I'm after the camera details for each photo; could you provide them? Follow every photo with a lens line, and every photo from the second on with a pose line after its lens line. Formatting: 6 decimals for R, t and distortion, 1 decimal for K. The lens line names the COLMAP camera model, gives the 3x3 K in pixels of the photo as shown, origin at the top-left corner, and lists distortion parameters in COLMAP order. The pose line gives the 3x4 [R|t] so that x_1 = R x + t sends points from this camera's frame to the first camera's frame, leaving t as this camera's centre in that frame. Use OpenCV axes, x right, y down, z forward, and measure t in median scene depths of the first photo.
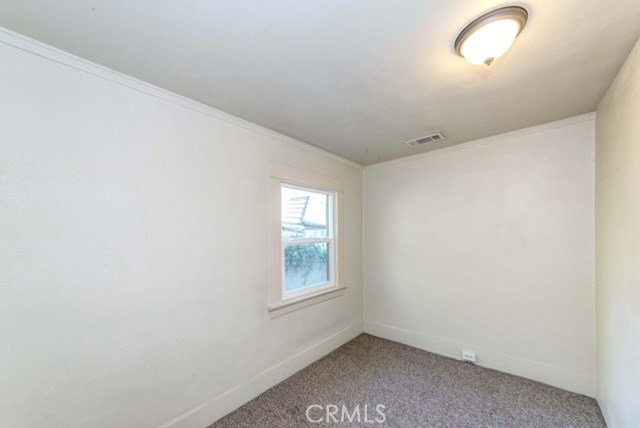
lens RADIAL K [[225.4, 0, 322.6], [0, 225.4, 233.6], [0, 0, 1]] dist [0.000495, 0.000084]
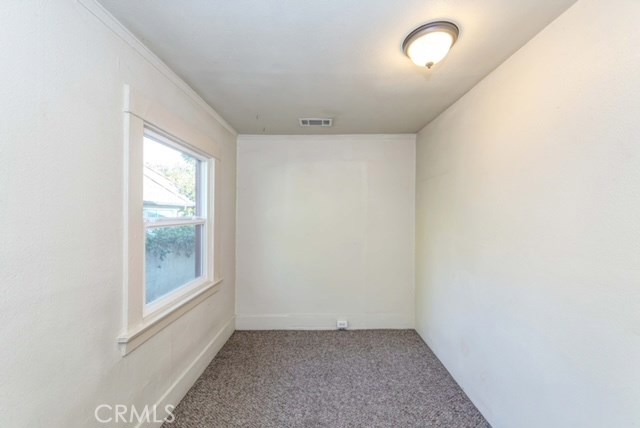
lens RADIAL K [[230.6, 0, 321.6], [0, 230.6, 216.2], [0, 0, 1]] dist [-0.000569, -0.000009]
pose [[0.773816, 0.013347, 0.633270, -0.169116], [-0.019783, 0.999799, 0.003101, 0.001297], [-0.633102, -0.014928, 0.773925, 0.177286]]
